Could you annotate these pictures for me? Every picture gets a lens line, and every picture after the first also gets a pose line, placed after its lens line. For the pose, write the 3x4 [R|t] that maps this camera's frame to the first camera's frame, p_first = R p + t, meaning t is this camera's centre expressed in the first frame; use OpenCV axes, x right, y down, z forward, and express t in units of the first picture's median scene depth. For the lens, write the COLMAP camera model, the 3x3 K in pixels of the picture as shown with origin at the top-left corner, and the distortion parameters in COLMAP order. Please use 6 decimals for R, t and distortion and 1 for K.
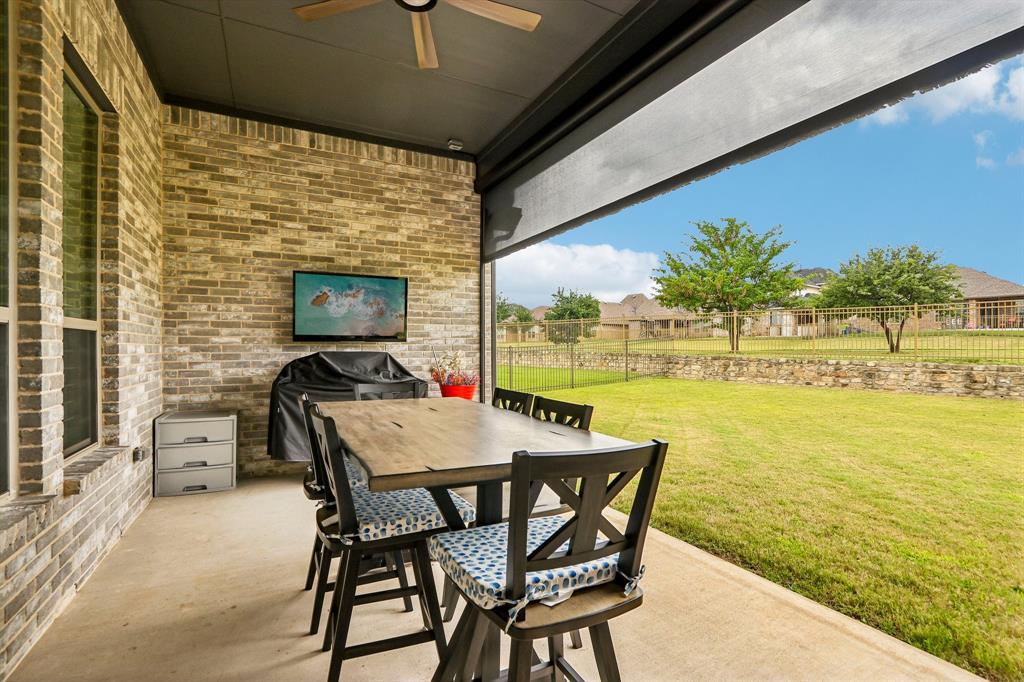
lens RADIAL K [[471.1, 0, 513.2], [0, 471.1, 346.1], [0, 0, 1]] dist [-0.019535, 0.003722]
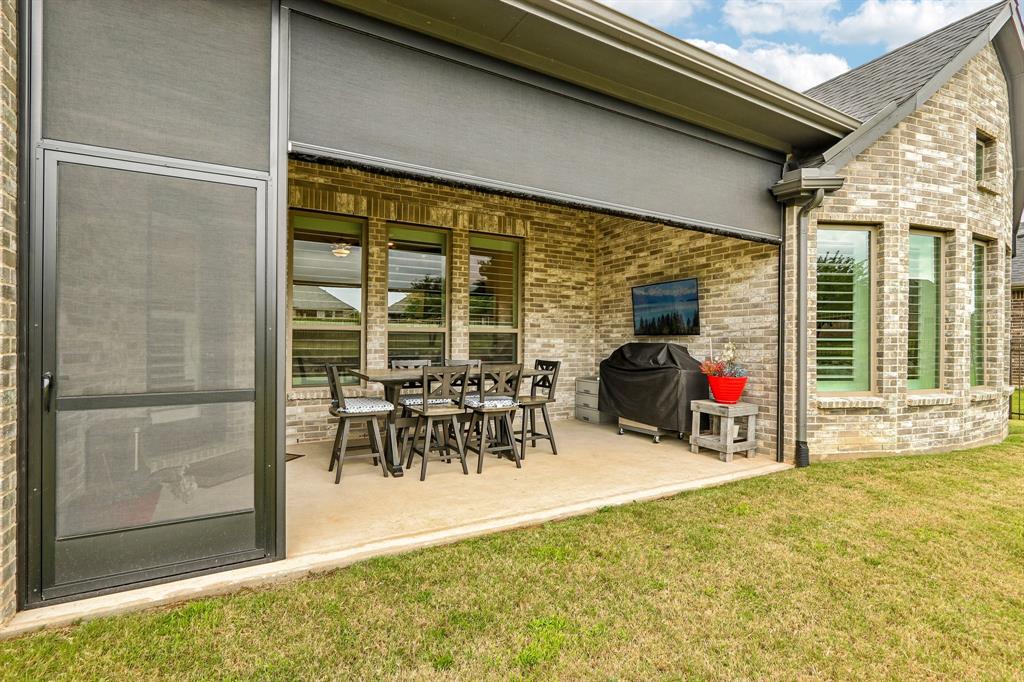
lens RADIAL K [[471.1, 0, 513.3], [0, 471.1, 342.7], [0, 0, 1]] dist [-0.019535, 0.003722]
pose [[0.040919, -0.000278, -0.999162, 0.846024], [-0.000293, 1.000000, -0.000290, 0.010363], [0.999162, 0.000304, 0.040919, 0.490320]]
